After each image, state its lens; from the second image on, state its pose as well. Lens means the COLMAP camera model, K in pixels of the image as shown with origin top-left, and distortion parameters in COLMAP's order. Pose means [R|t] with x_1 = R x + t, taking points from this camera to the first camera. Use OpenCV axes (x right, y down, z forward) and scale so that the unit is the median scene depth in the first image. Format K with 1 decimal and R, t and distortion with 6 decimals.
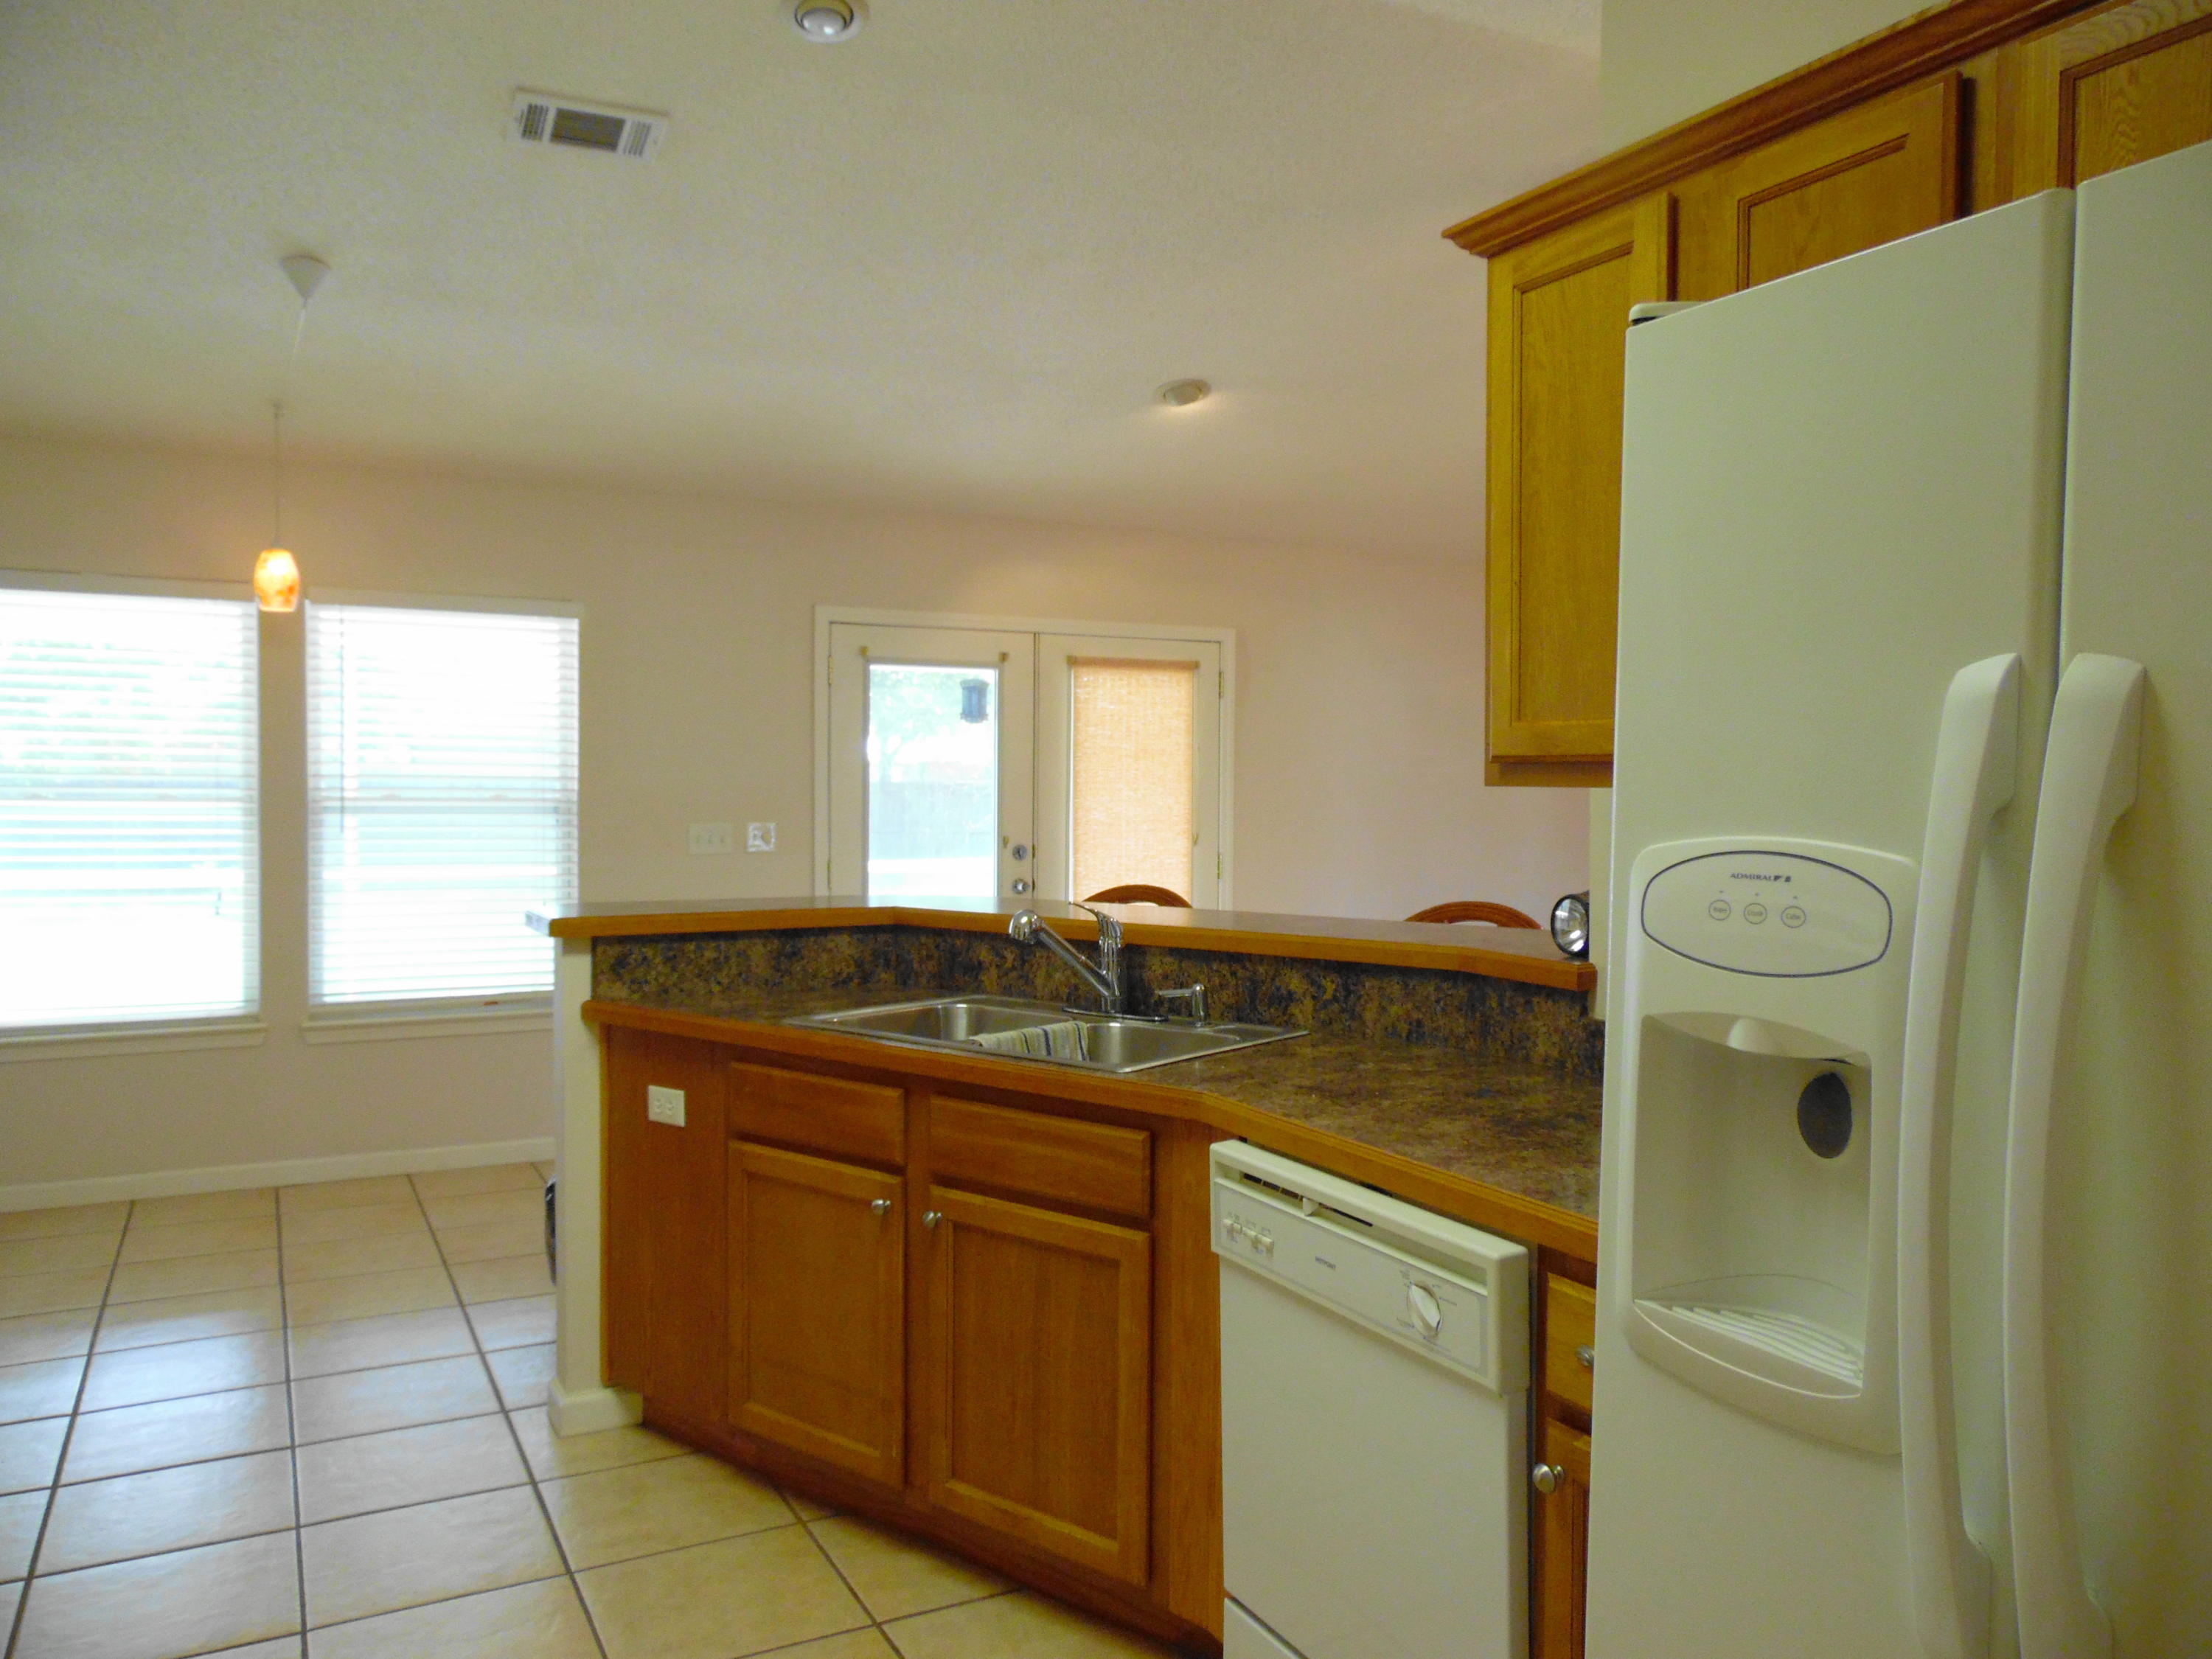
lens RADIAL K [[1655.0, 0, 1105.2], [0, 1655.0, 829.5], [0, 0, 1]] dist [-0.018903, 0.043632]
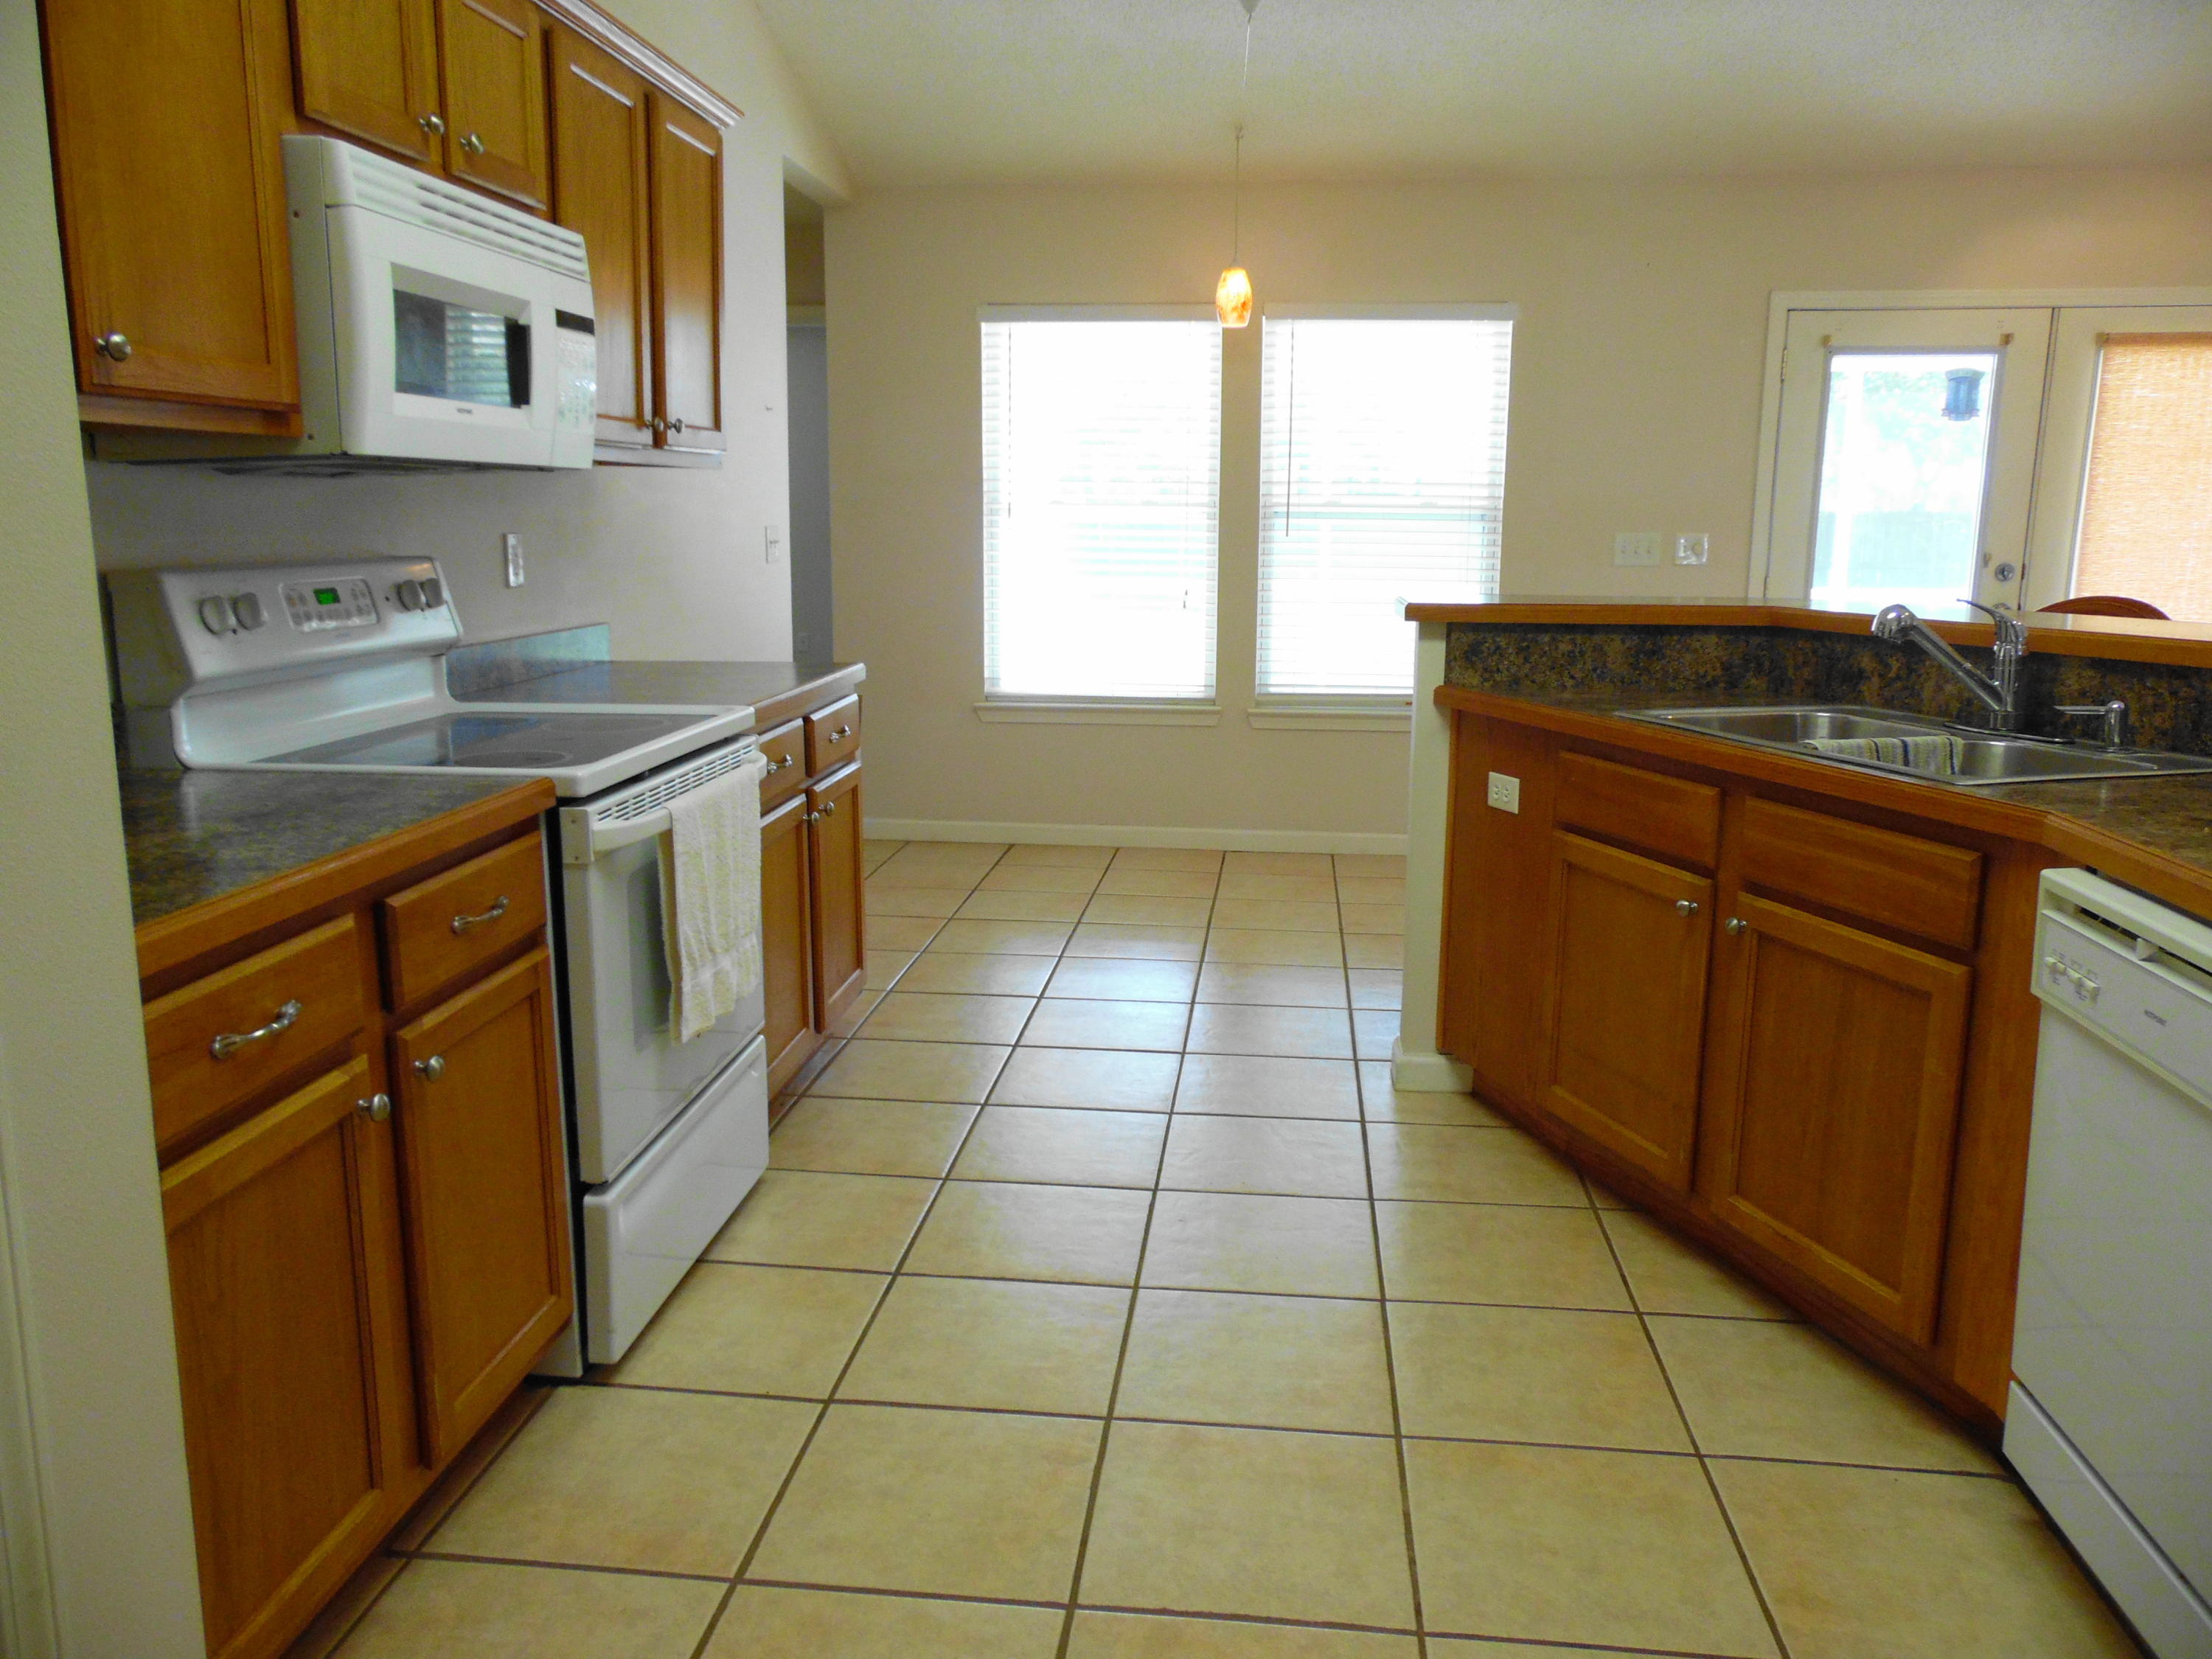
lens RADIAL K [[1655.0, 0, 1110.3], [0, 1655.0, 817.8], [0, 0, 1]] dist [-0.018903, 0.043632]
pose [[0.830767, 0.101185, -0.547346, 0.082873], [-0.018108, 0.987731, 0.155112, 0.027431], [0.556326, -0.118951, 0.822406, 0.029057]]
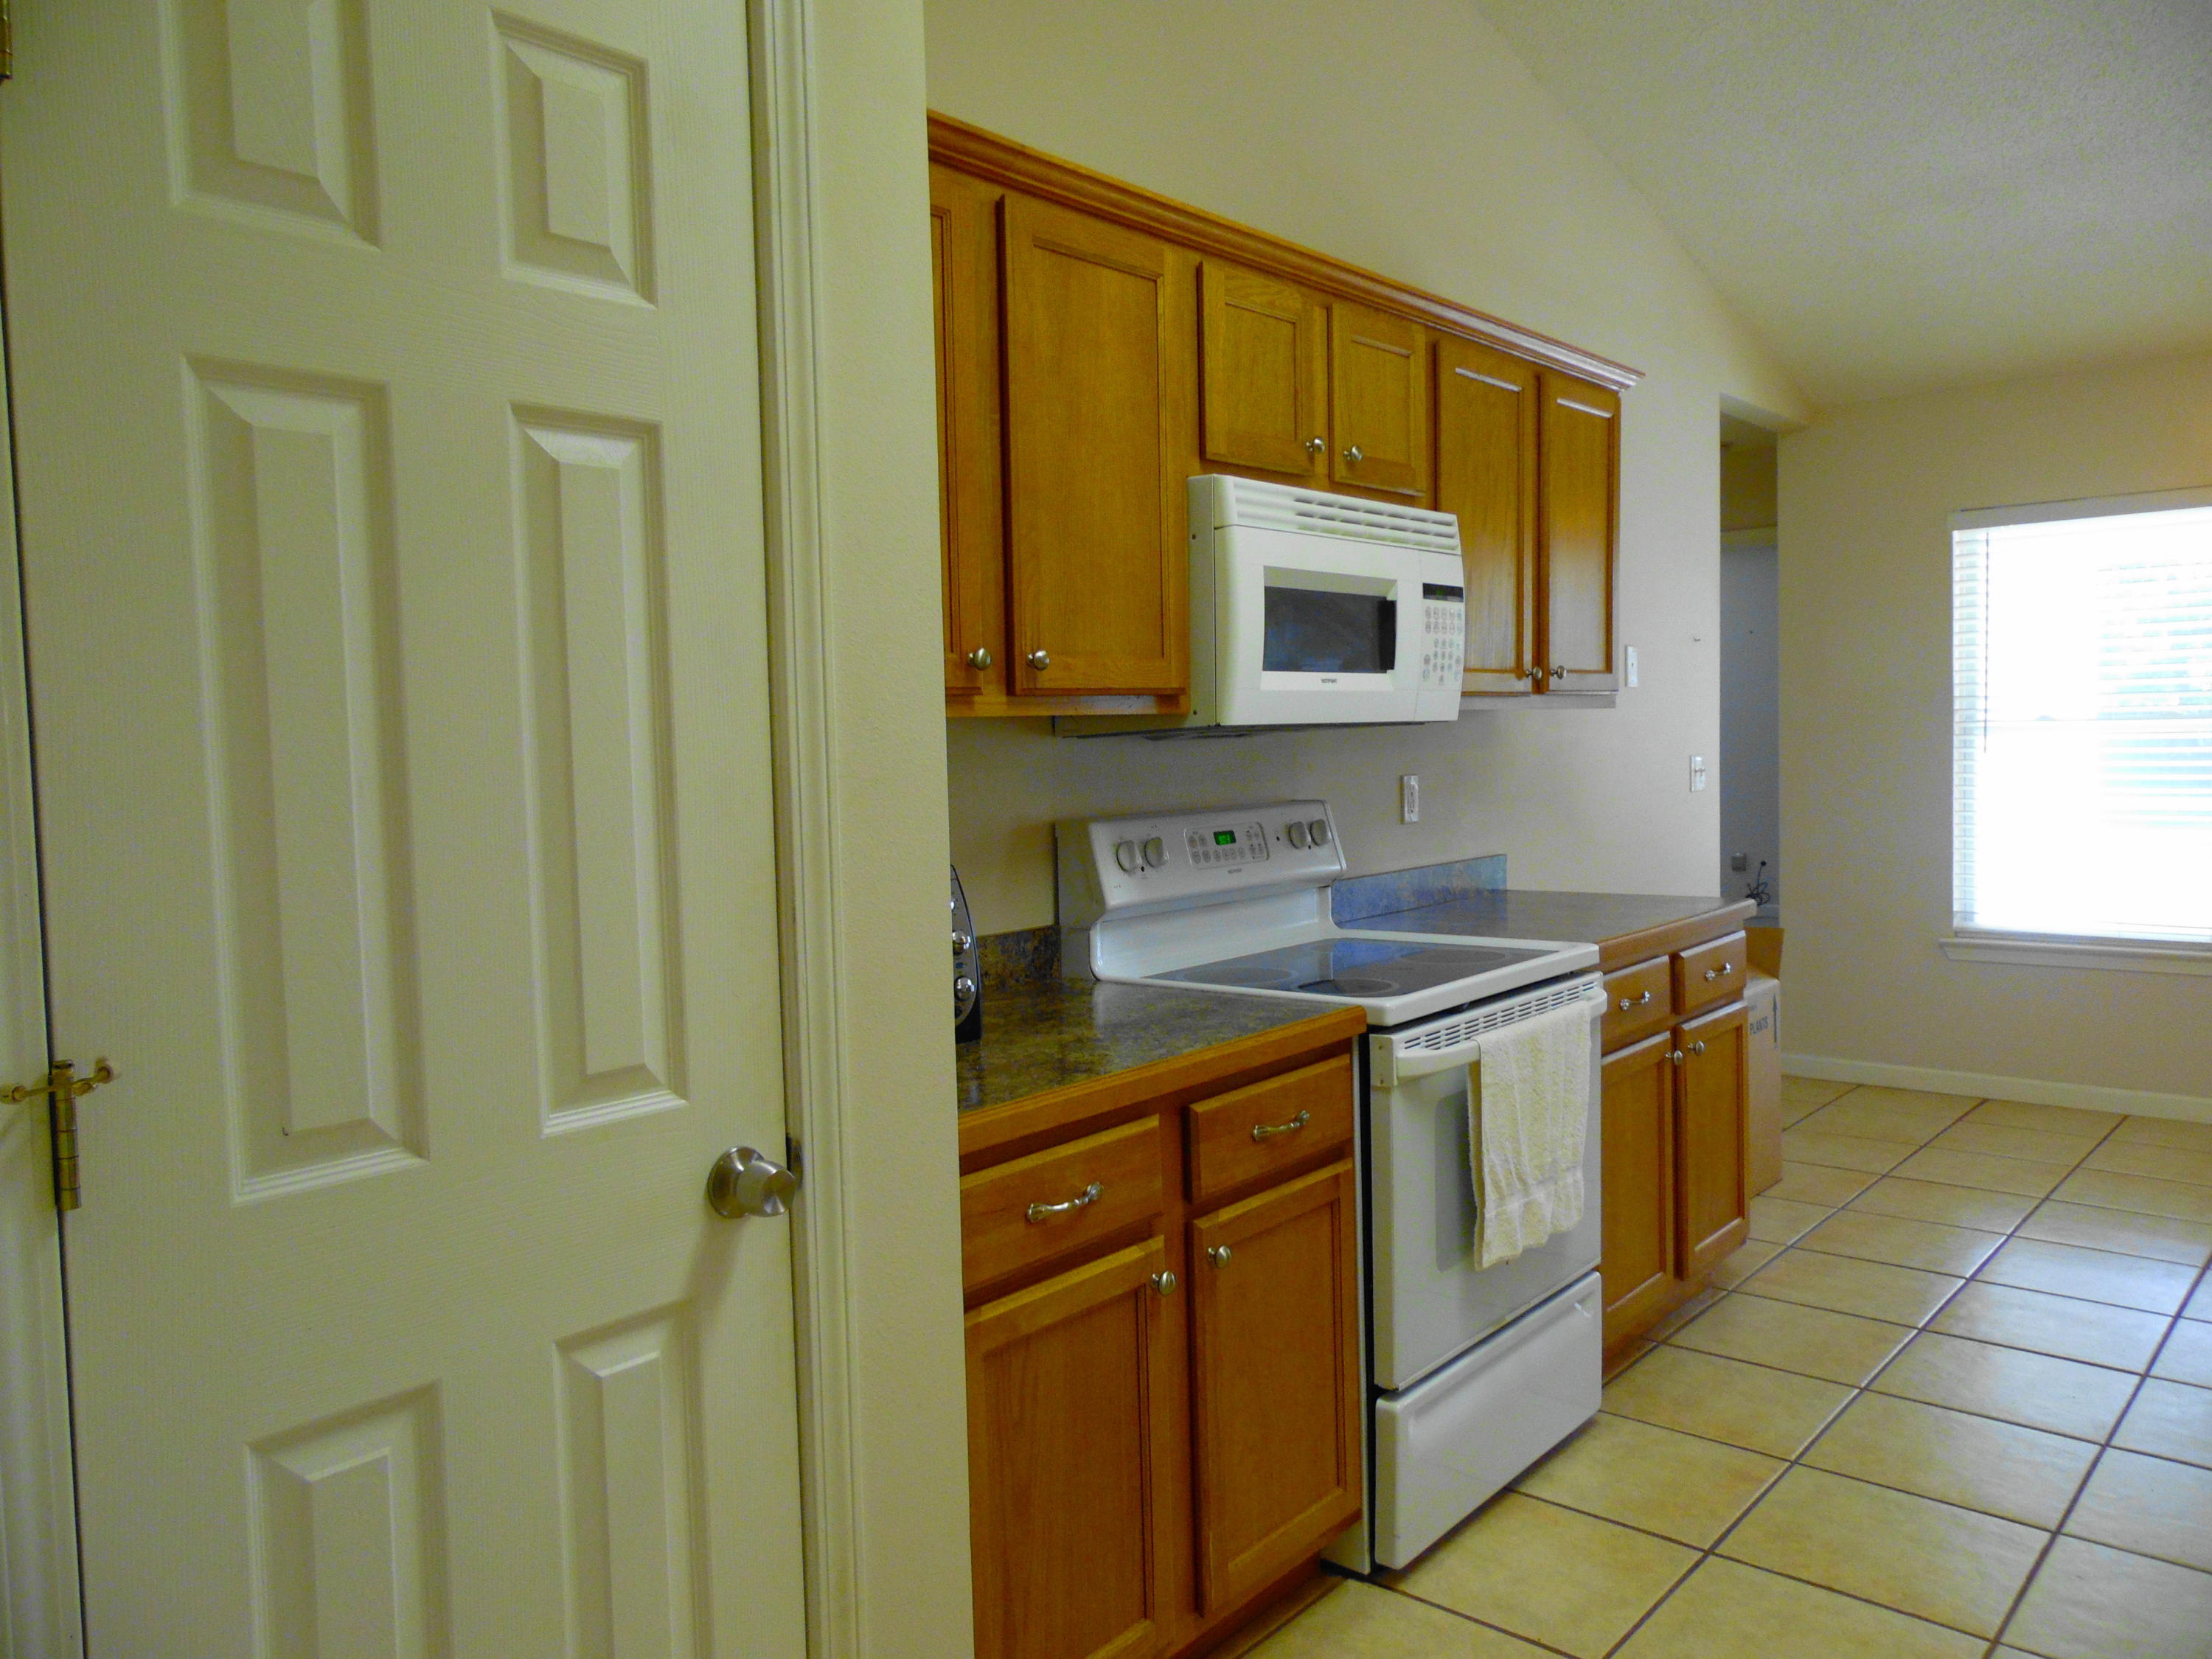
lens RADIAL K [[1655.0, 0, 1109.7], [0, 1655.0, 823.7], [0, 0, 1]] dist [-0.018903, 0.043632]
pose [[0.369251, 0.035326, -0.928658, 0.168169], [0.001417, 0.999255, 0.038575, 0.009226], [0.929329, -0.015560, 0.368926, 0.073554]]
